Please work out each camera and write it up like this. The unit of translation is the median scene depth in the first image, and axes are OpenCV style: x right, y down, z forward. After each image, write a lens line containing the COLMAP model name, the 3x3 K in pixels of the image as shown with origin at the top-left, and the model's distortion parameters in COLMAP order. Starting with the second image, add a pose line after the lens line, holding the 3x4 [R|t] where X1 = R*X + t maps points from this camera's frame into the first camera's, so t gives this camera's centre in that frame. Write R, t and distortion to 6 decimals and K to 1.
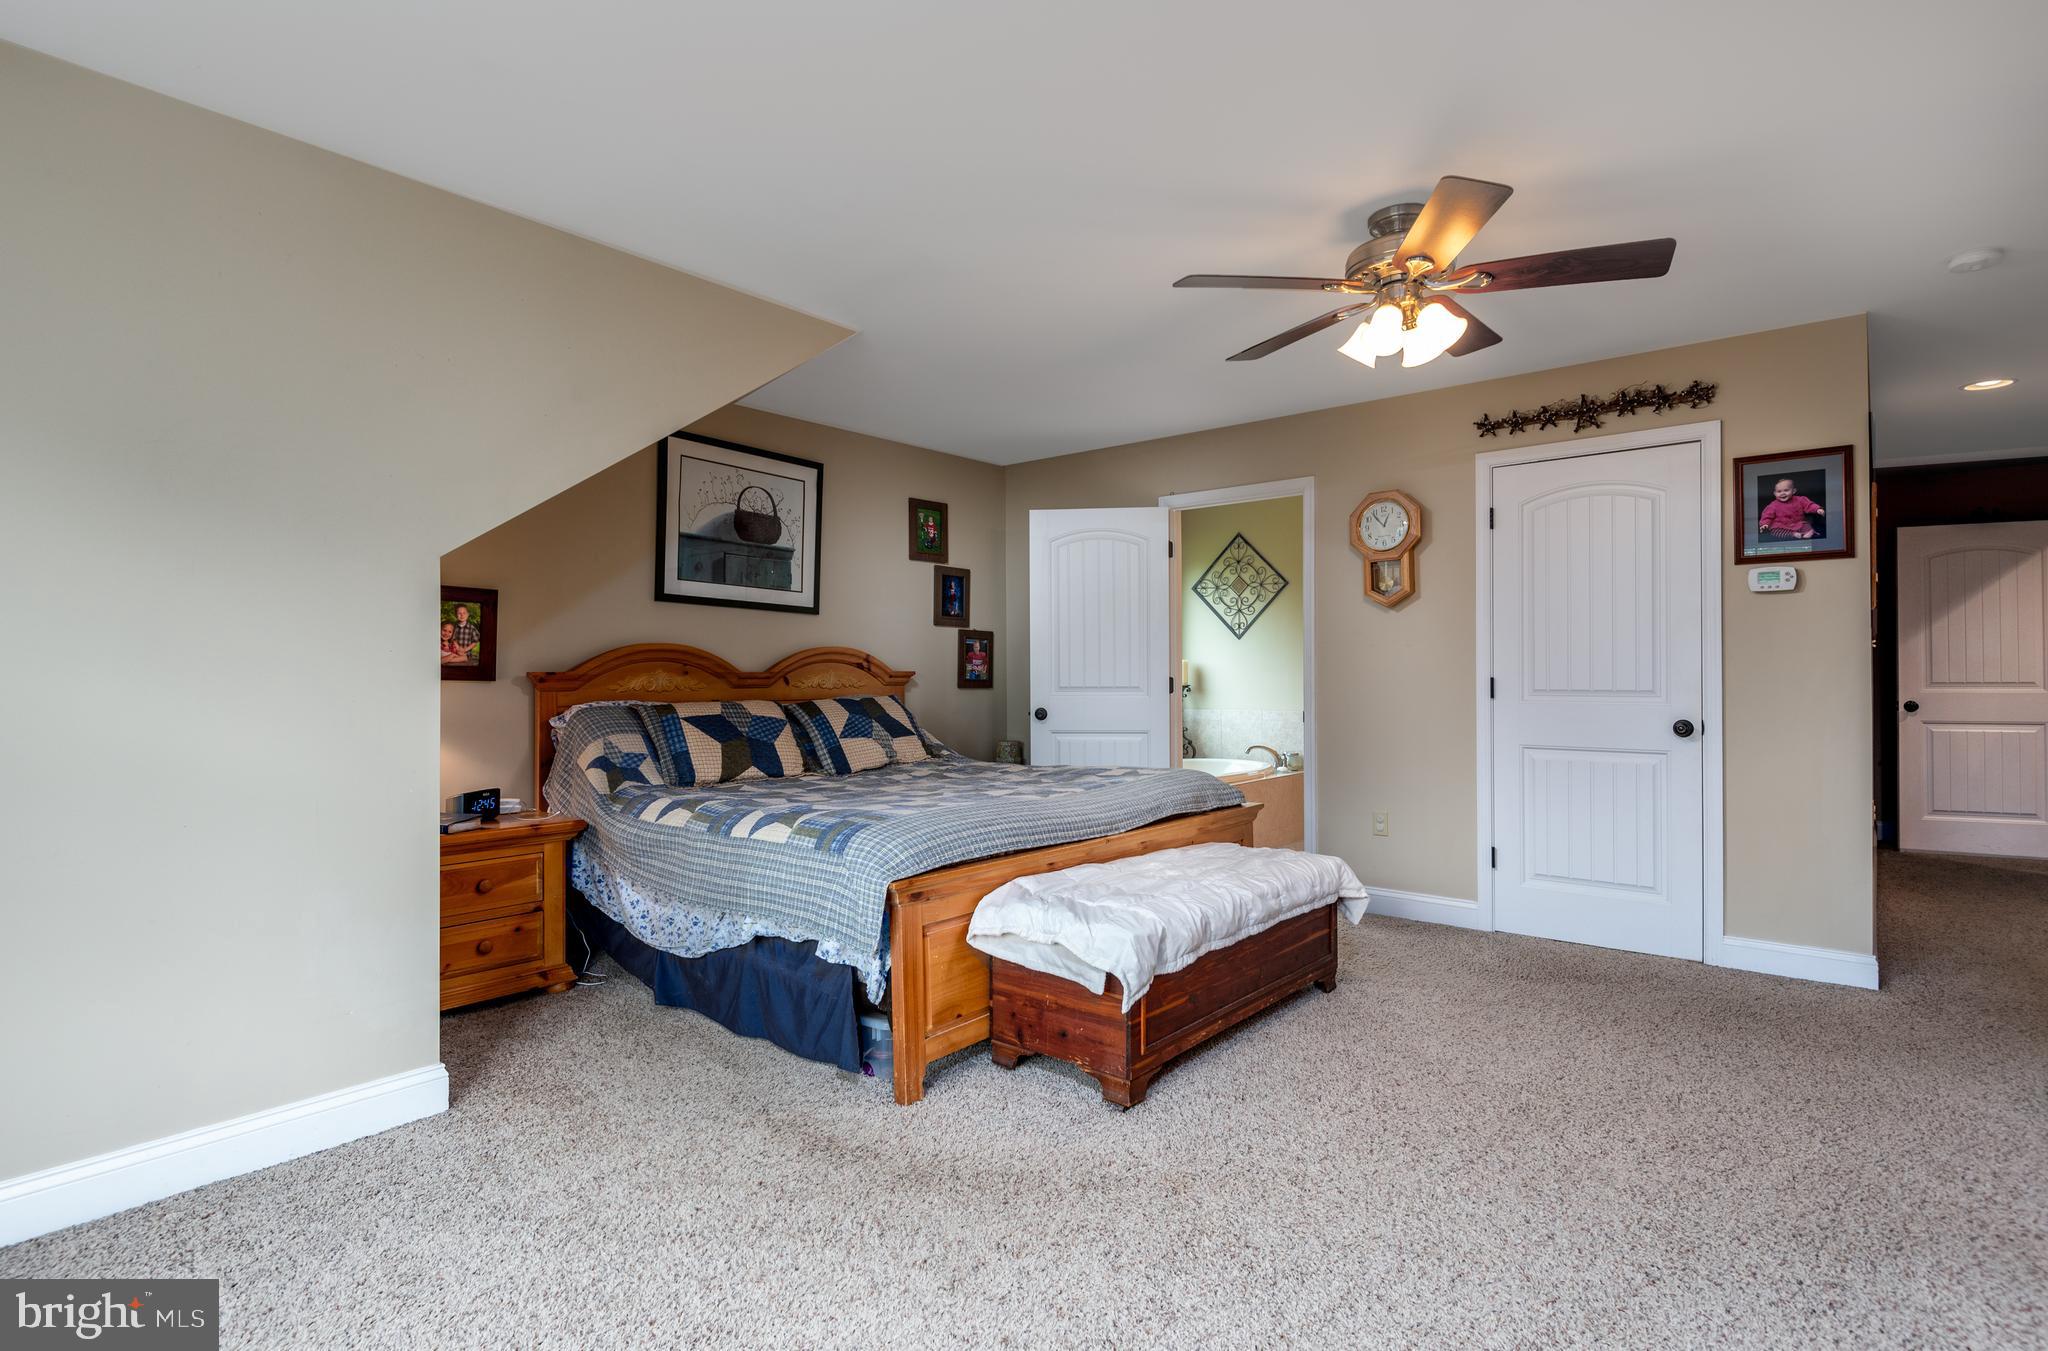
lens RADIAL K [[1060.3, 0, 1015.0], [0, 1060.3, 677.3], [0, 0, 1]] dist [-0.000275, -0.000010]
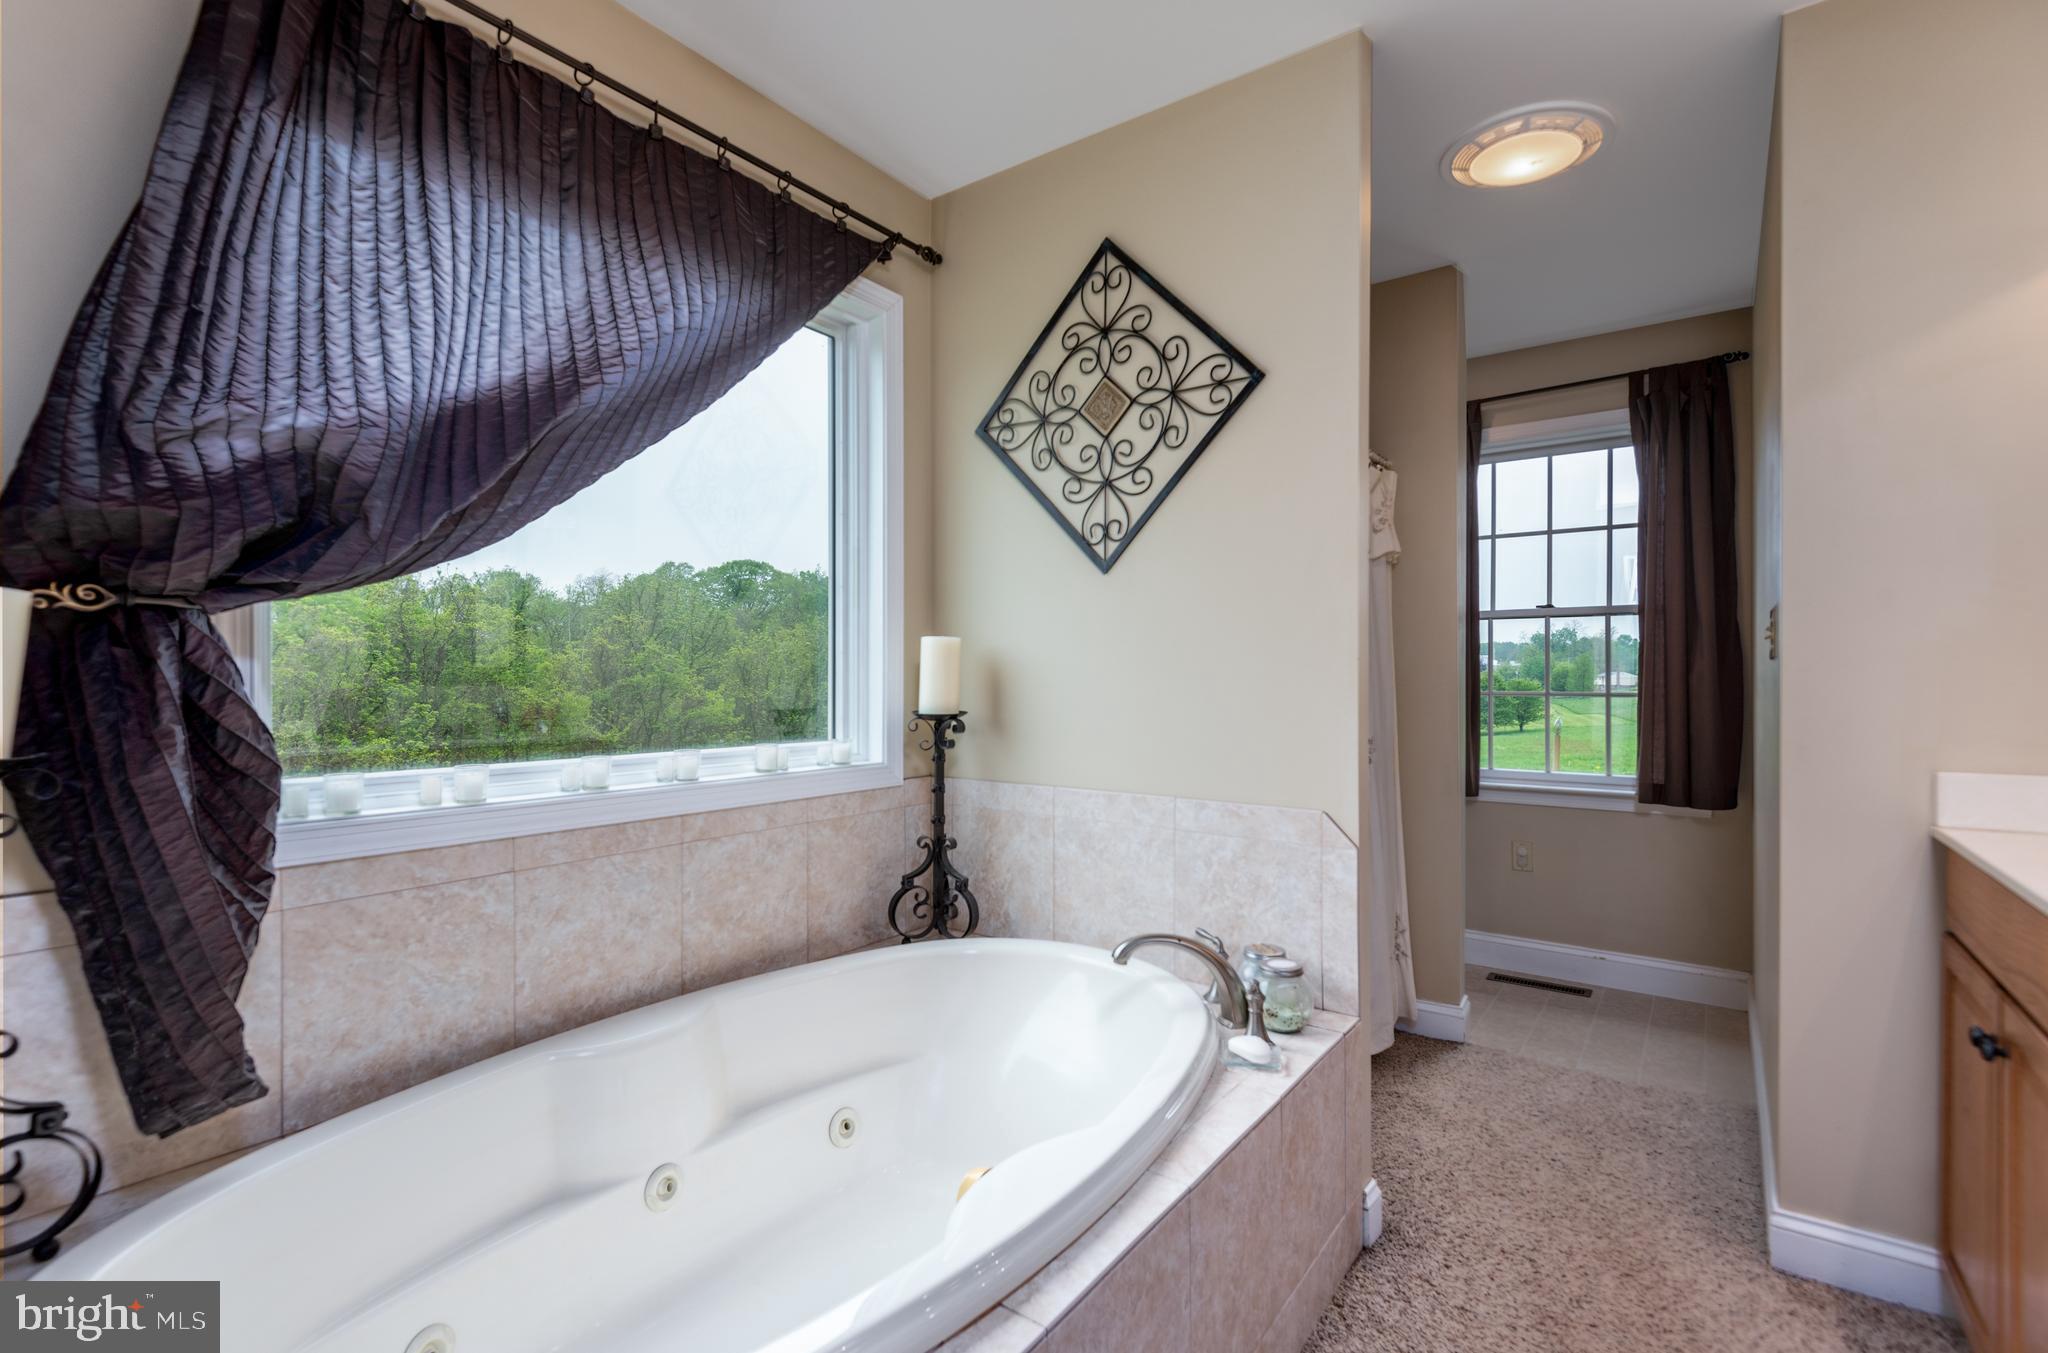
lens RADIAL K [[926.8, 0, 1023.4], [0, 926.8, 673.3], [0, 0, 1]] dist [-0.016277, 0.000053]
pose [[0.998665, 0.005723, 0.051335, 0.164433], [-0.005842, 0.999981, 0.002184, -0.006081], [-0.051321, -0.002481, 0.998679, 0.688411]]
